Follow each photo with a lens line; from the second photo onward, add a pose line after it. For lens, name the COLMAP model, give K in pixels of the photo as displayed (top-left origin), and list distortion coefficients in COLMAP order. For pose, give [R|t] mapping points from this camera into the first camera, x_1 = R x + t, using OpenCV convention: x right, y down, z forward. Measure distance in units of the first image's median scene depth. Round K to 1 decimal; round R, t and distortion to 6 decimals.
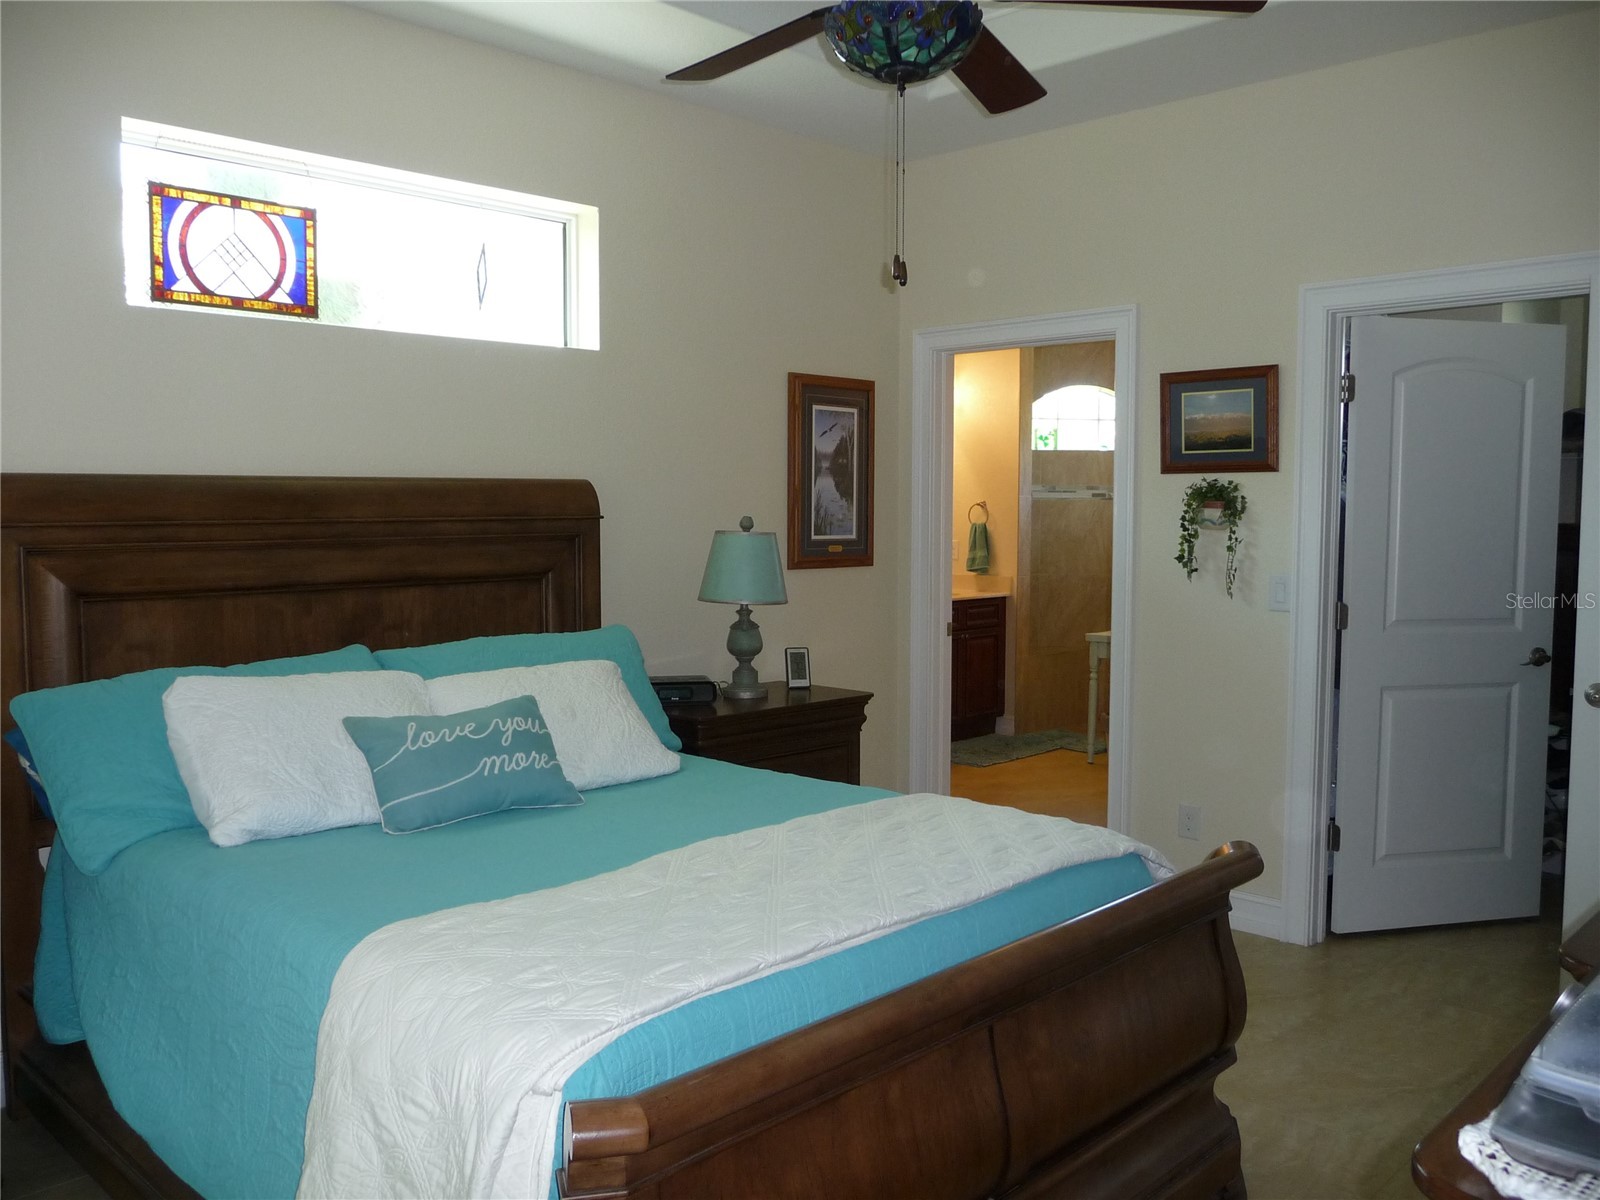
lens RADIAL K [[1319.9, 0, 798.6], [0, 1319.9, 607.9], [0, 0, 1]] dist [-0.038347, 0.029777]
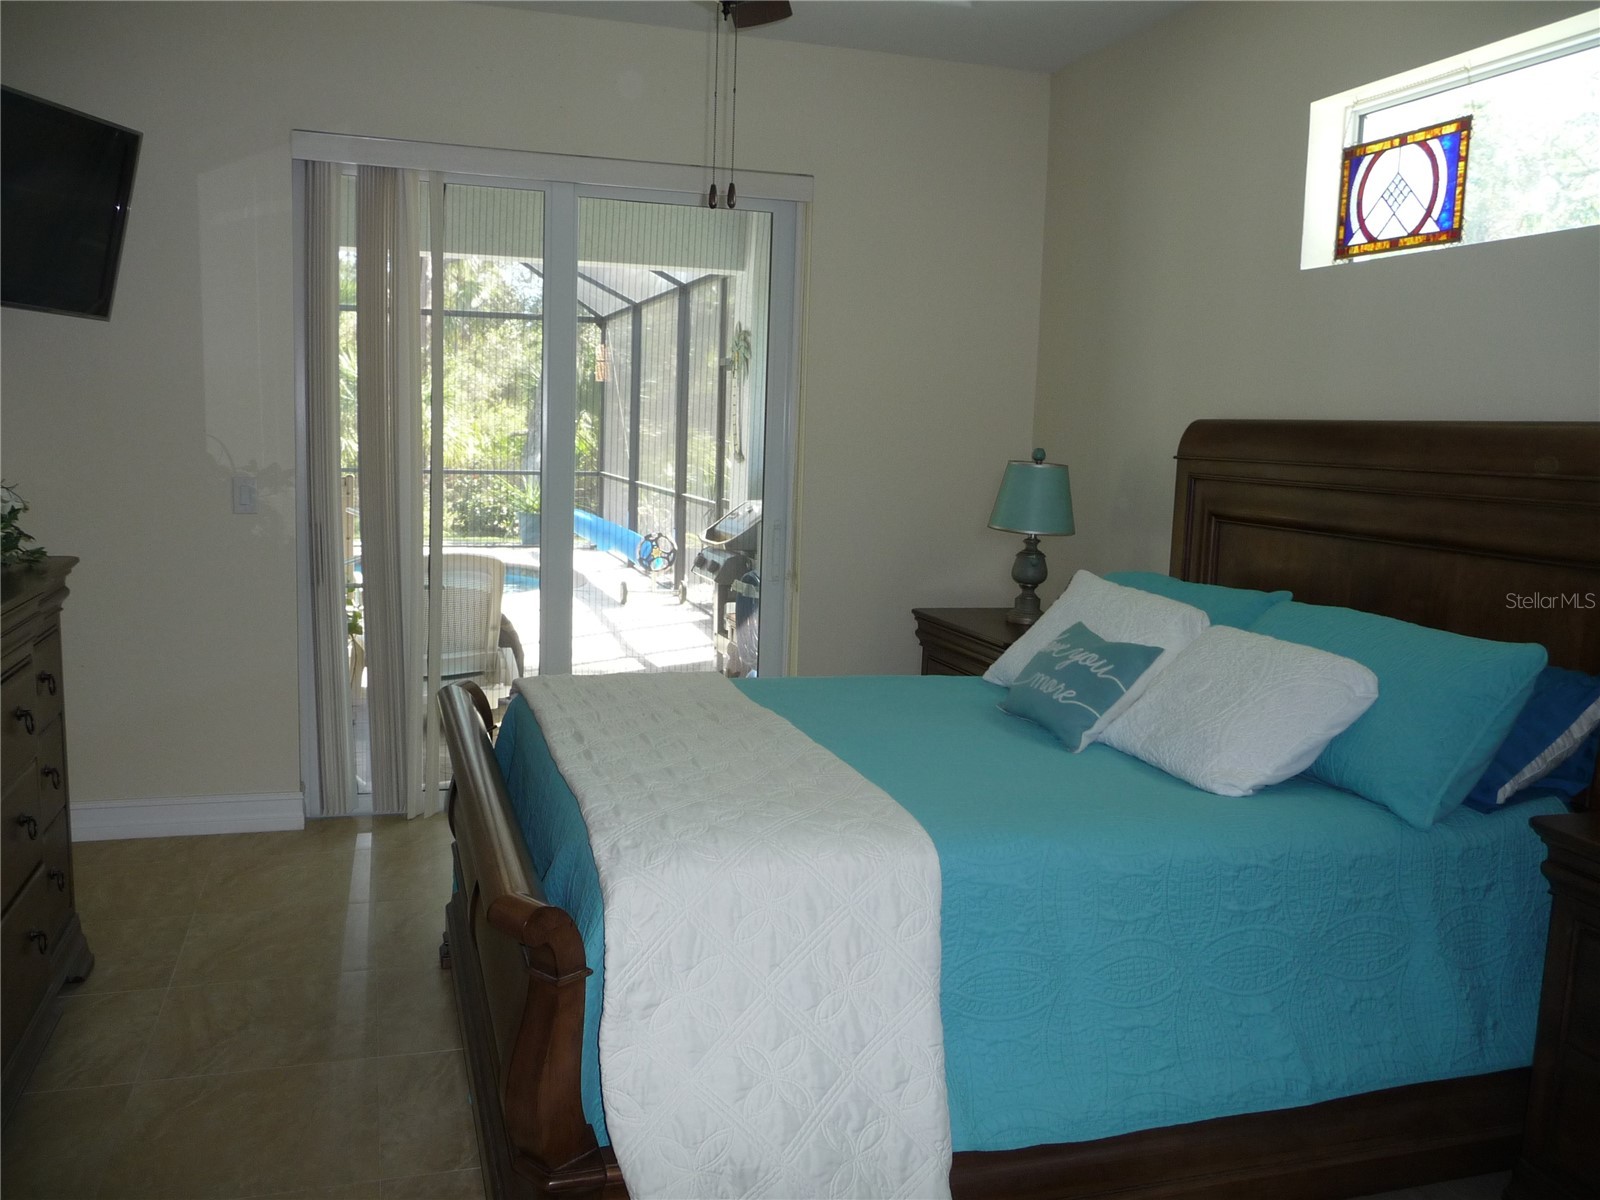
lens RADIAL K [[1319.9, 0, 799.3], [0, 1319.9, 593.0], [0, 0, 1]] dist [-0.038347, 0.029777]
pose [[-0.480580, 0.094075, -0.871890, 0.660262], [-0.102831, 0.981325, 0.162562, -0.088760], [0.870901, 0.167781, -0.461932, 1.098712]]
